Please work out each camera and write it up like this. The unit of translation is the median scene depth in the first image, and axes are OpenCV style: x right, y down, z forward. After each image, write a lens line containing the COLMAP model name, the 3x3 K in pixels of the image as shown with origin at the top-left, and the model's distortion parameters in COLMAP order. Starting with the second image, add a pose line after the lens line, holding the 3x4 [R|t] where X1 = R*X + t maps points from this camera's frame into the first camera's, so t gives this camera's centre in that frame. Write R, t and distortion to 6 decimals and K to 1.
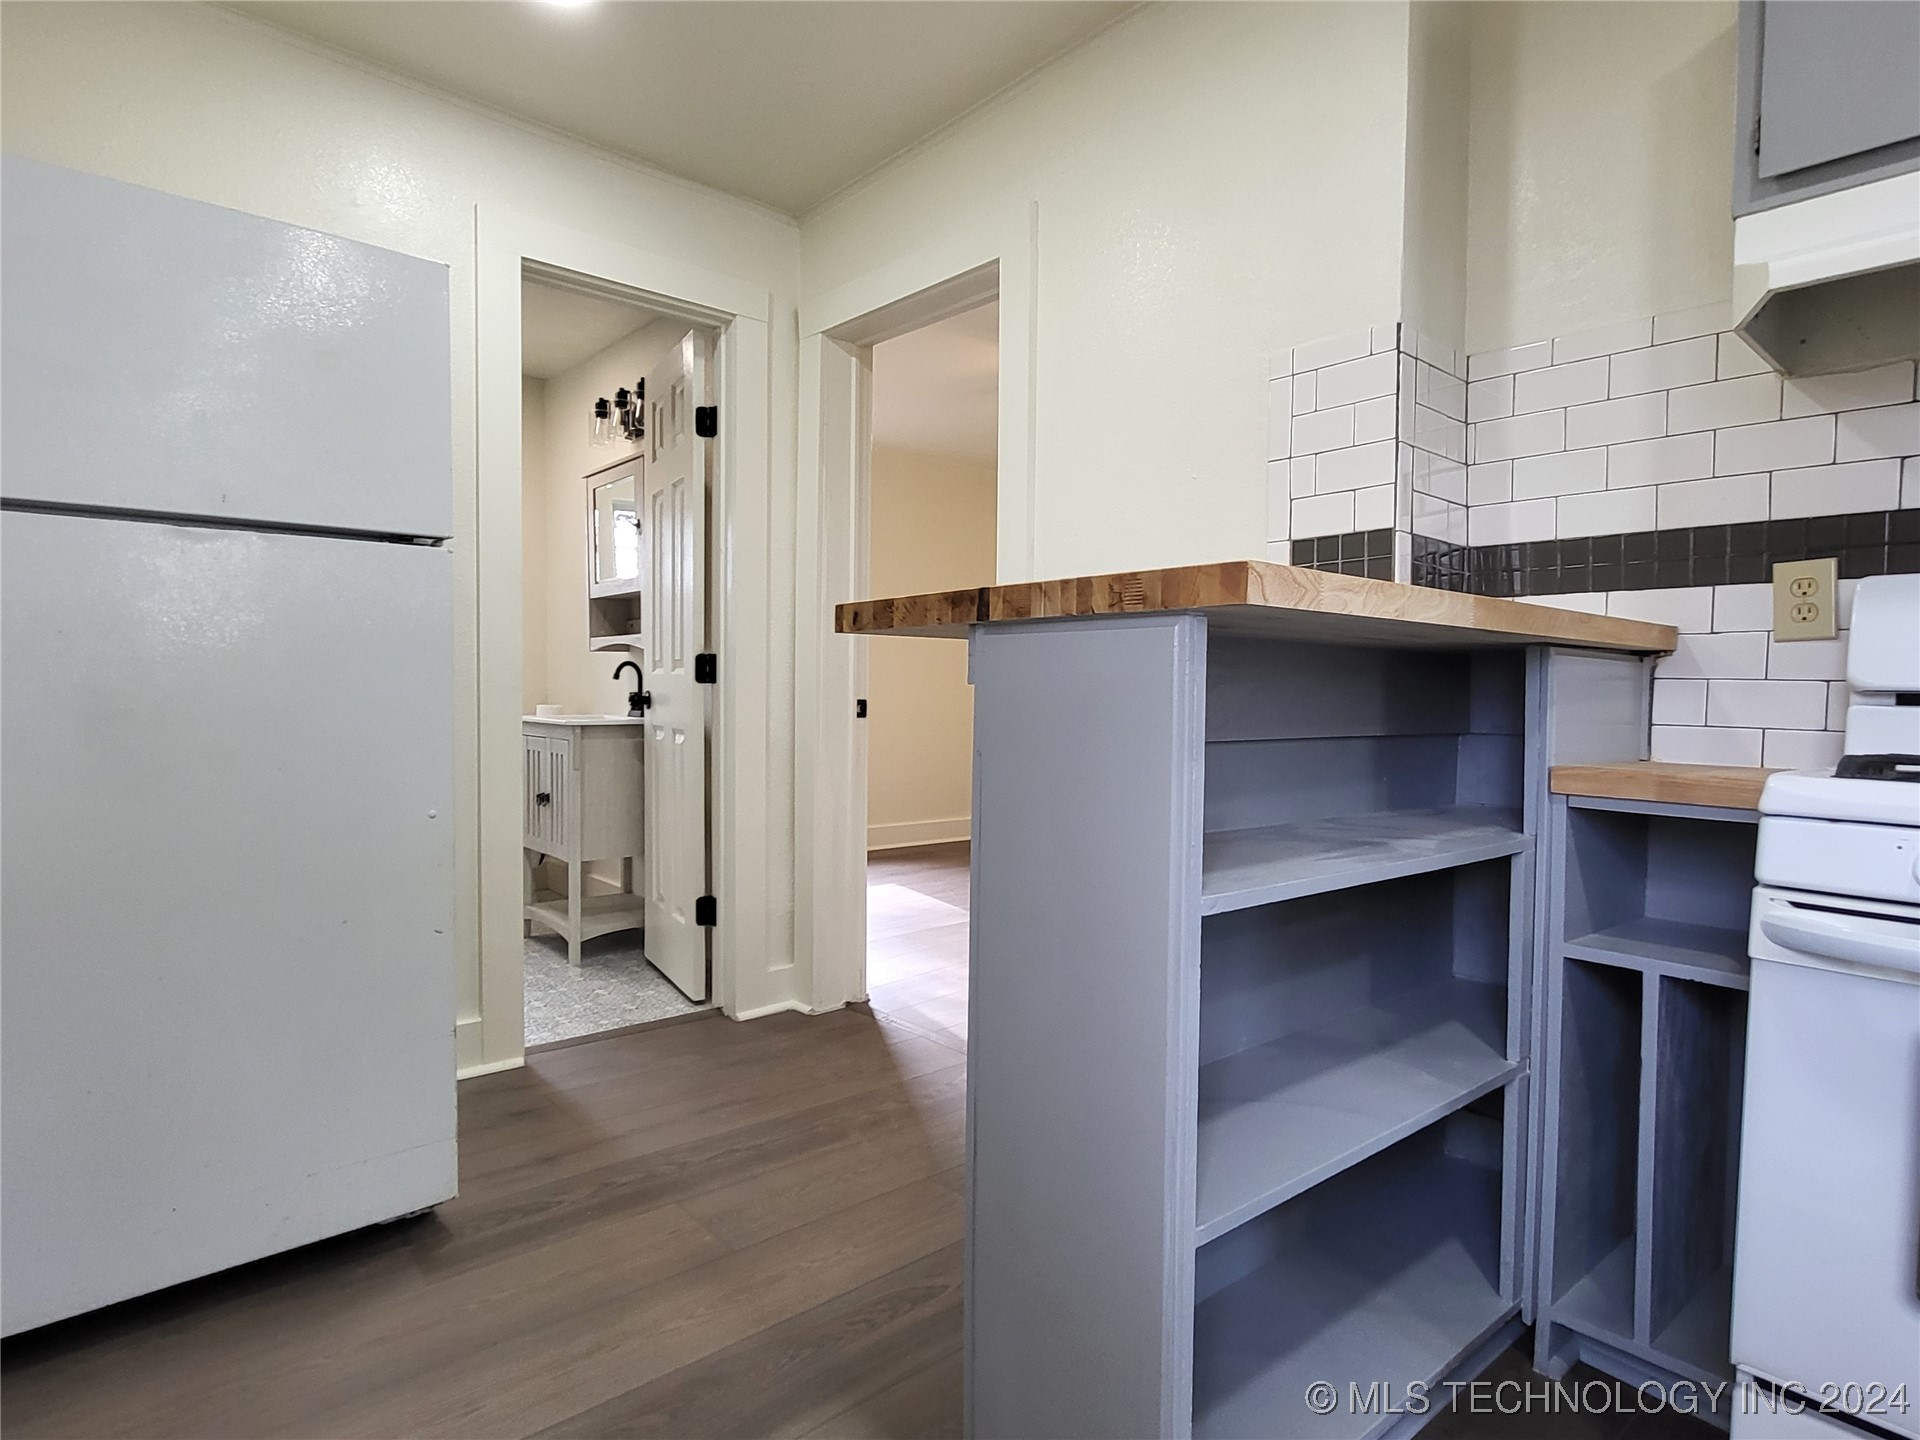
lens RADIAL K [[1055.0, 0, 954.8], [0, 1055.0, 714.3], [0, 0, 1]] dist [0.004535, -0.001177]
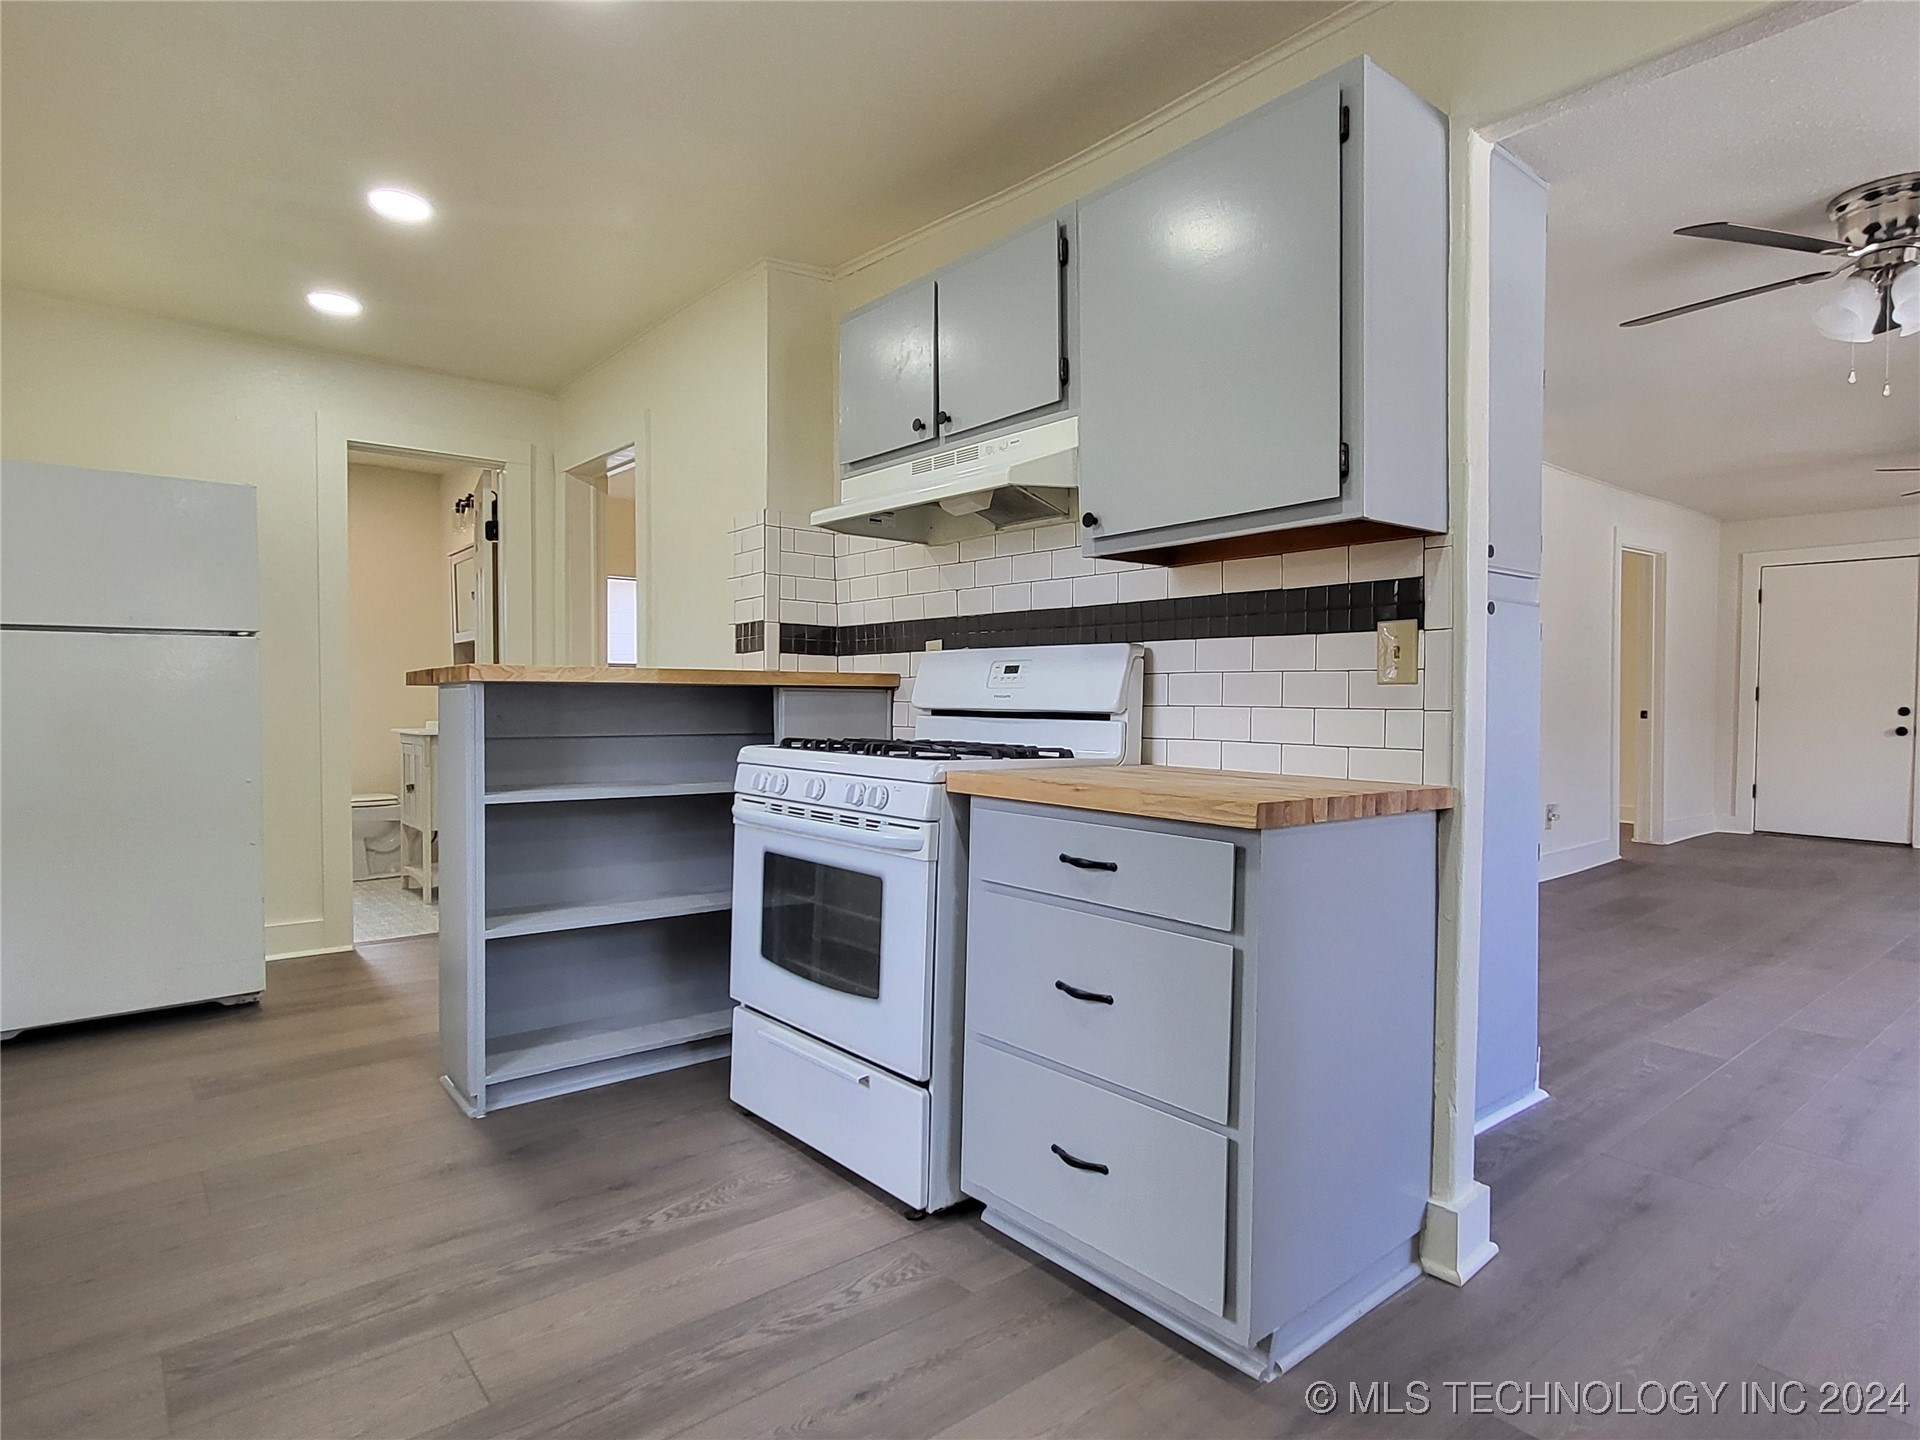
lens RADIAL K [[1032.6, 0, 946.0], [0, 1032.6, 713.1], [0, 0, 1]] dist [-0.001606, -0.009624]
pose [[0.999769, -0.007322, -0.020190, 0.901889], [0.007033, 0.999872, -0.014378, 0.014698], [0.020292, 0.014232, 0.999693, -0.923644]]
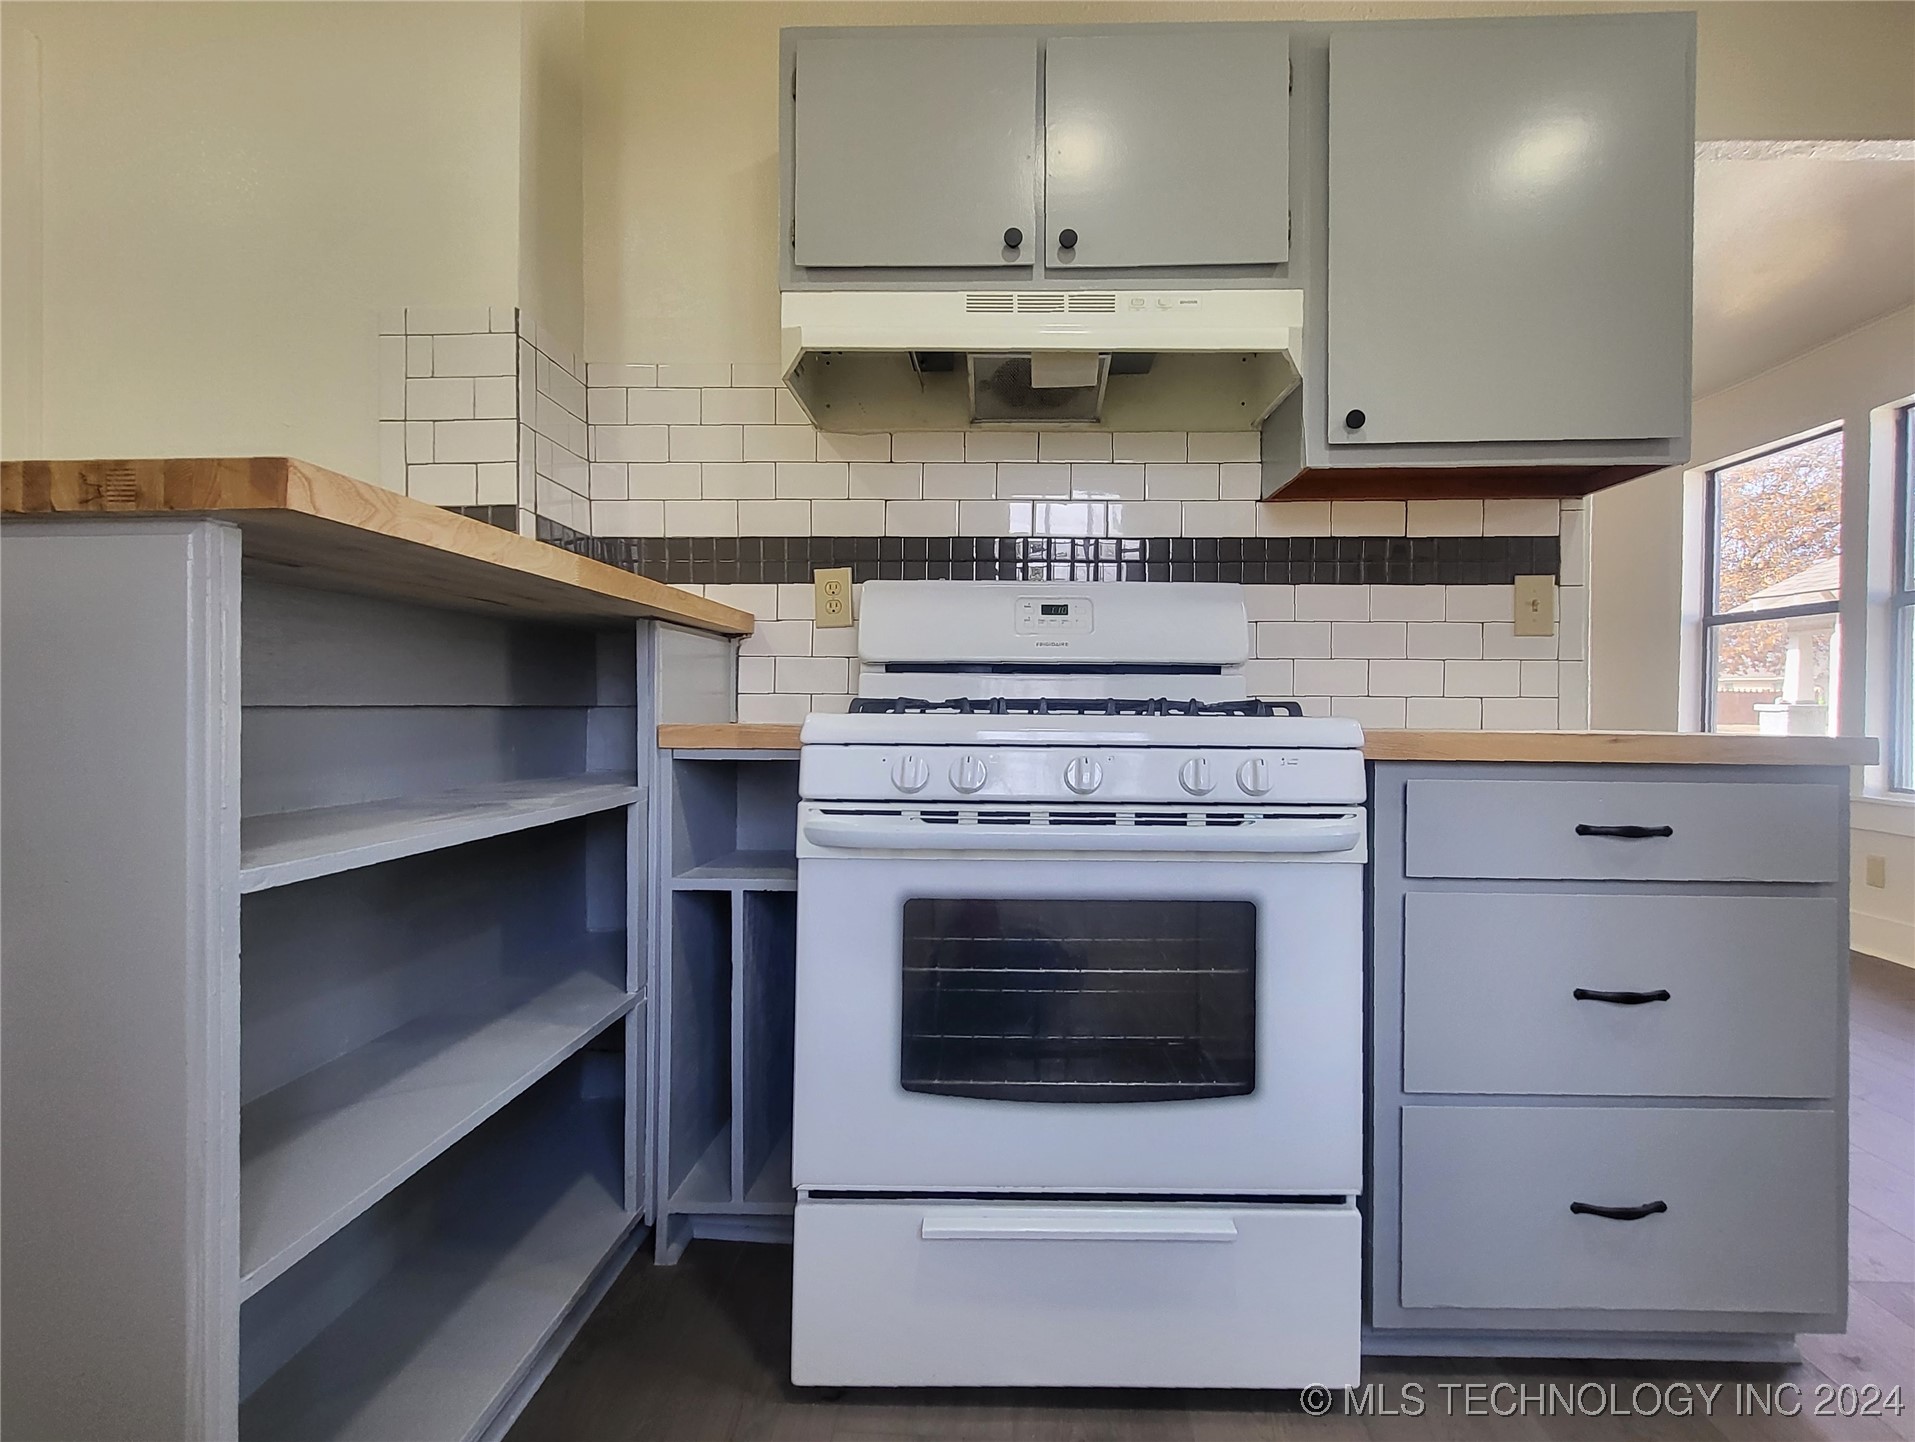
lens RADIAL K [[935.2, 0, 992.3], [0, 935.2, 699.4], [0, 0, 1]] dist [0.002489, 0.000791]
pose [[0.676972, -0.007990, 0.735965, 0.064714], [0.025745, 0.999586, -0.012829, 0.044085], [-0.735558, 0.027632, 0.676898, 0.050033]]
